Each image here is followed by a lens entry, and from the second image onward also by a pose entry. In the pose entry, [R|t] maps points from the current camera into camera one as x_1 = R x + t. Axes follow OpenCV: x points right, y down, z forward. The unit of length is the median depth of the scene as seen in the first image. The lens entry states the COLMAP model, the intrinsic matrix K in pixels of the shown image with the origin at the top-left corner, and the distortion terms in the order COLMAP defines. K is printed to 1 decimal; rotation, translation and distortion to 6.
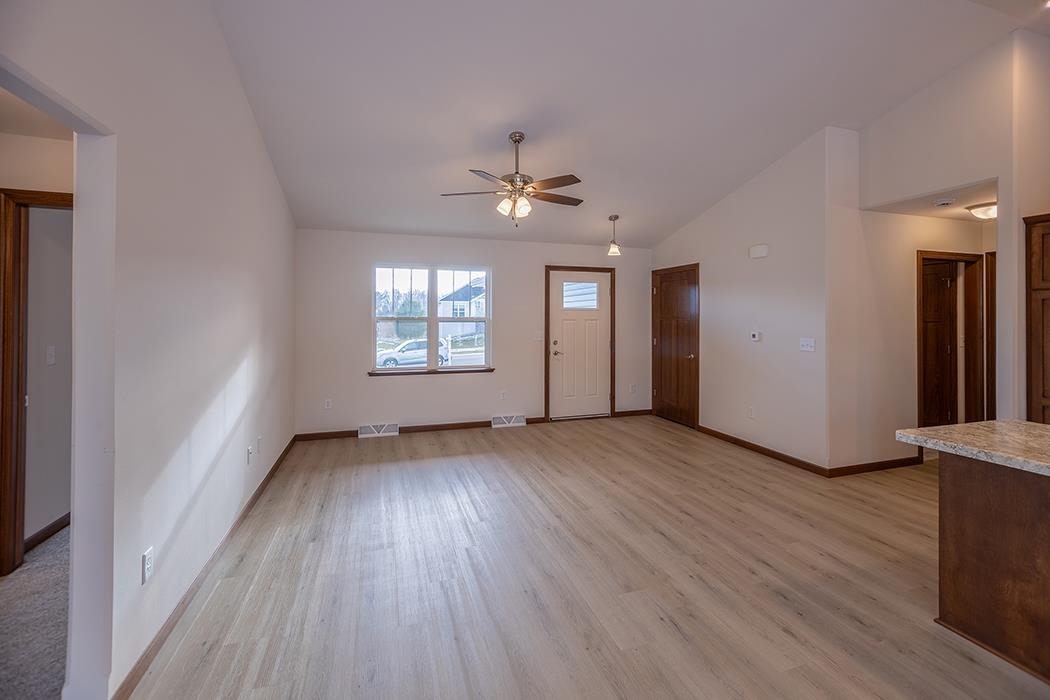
lens RADIAL K [[479.4, 0, 507.1], [0, 479.4, 313.6], [0, 0, 1]] dist [0.000910, 0.001159]
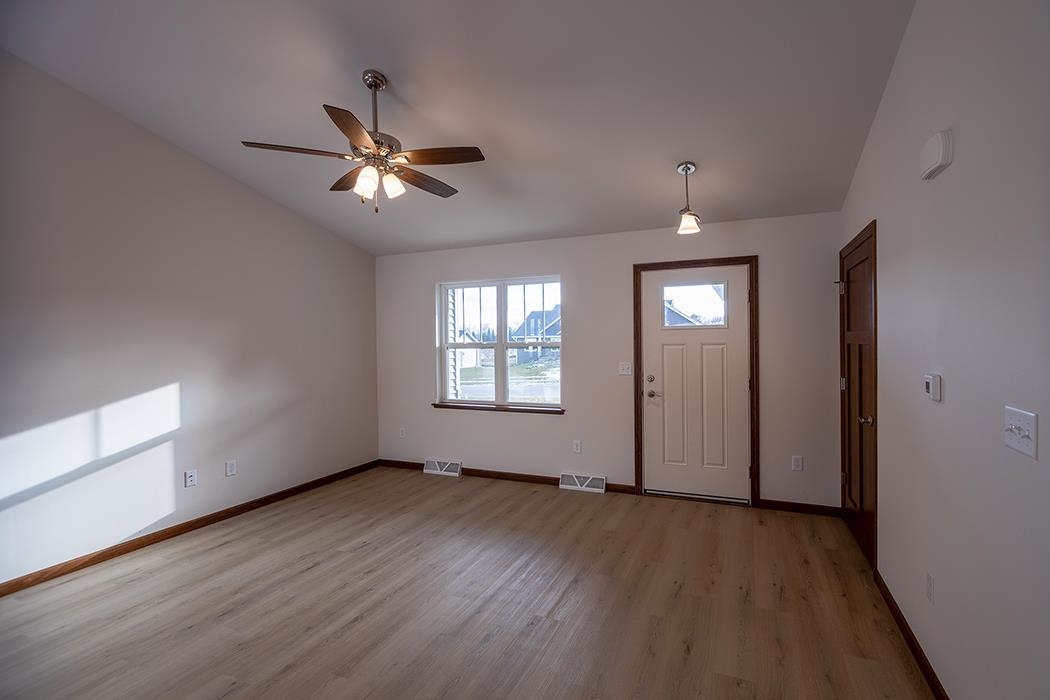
lens RADIAL K [[460.9, 0, 520.1], [0, 460.9, 347.9], [0, 0, 1]] dist [-0.002851, 0.000033]
pose [[0.765827, -0.004823, -0.643028, 0.381074], [0.020154, 0.999661, 0.016506, 0.003399], [0.642730, -0.025600, 0.765665, 0.396186]]
